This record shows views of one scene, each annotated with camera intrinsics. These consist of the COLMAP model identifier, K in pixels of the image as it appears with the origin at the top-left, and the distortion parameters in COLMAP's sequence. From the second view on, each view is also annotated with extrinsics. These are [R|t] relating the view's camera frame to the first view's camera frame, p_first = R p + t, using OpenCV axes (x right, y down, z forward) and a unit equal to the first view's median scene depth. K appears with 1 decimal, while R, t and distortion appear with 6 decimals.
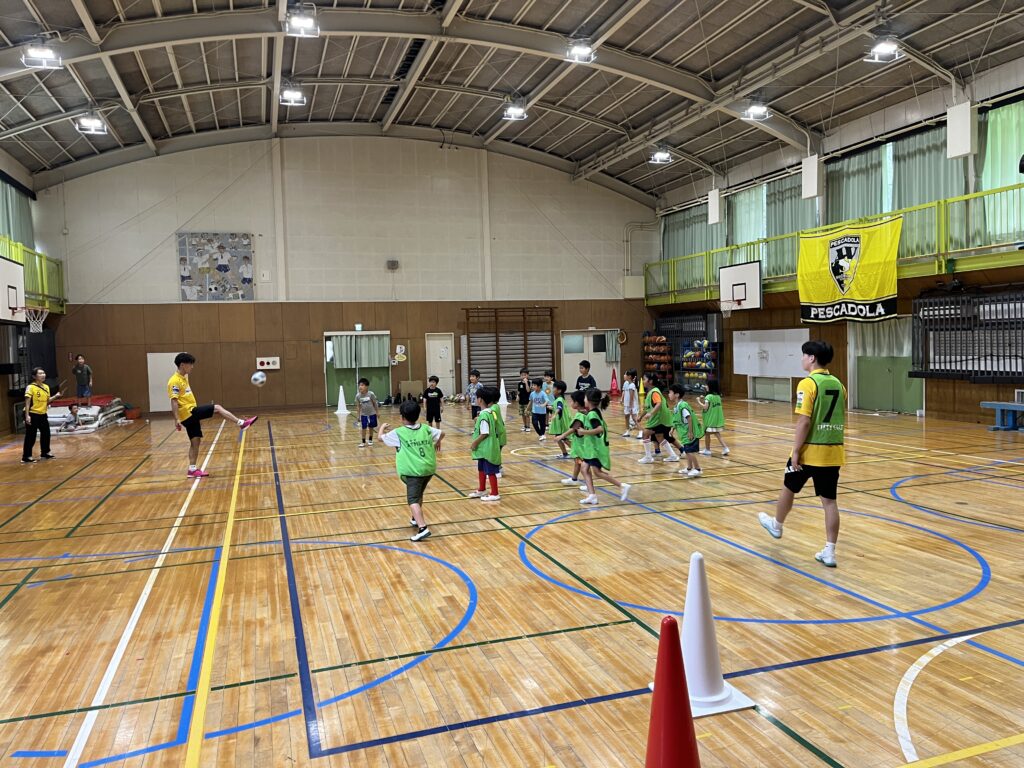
lens RADIAL K [[761.9, 0, 510.2], [0, 761.9, 369.2], [0, 0, 1]] dist [0.060954, -0.054218]
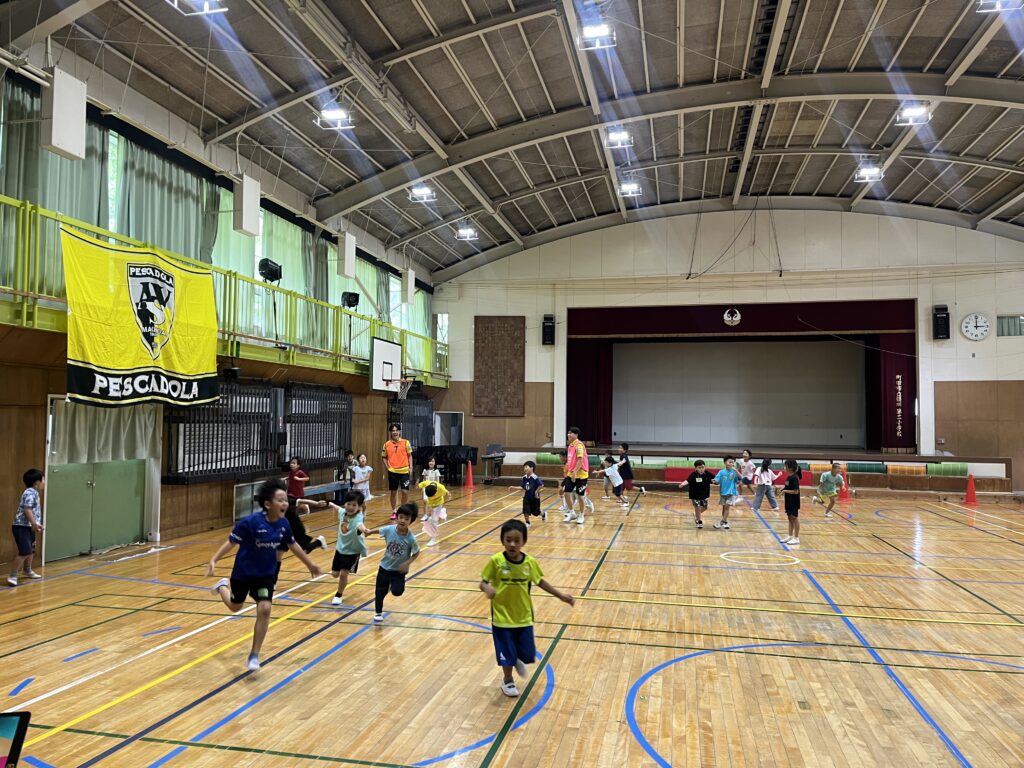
lens RADIAL K [[761.9, 0, 510.2], [0, 761.9, 369.2], [0, 0, 1]] dist [0.060954, -0.054218]
pose [[-0.859503, 0.071719, 0.506074, -0.118566], [0.057515, 0.997389, -0.043664, -0.047343], [-0.507885, -0.008423, -0.861384, 1.396424]]
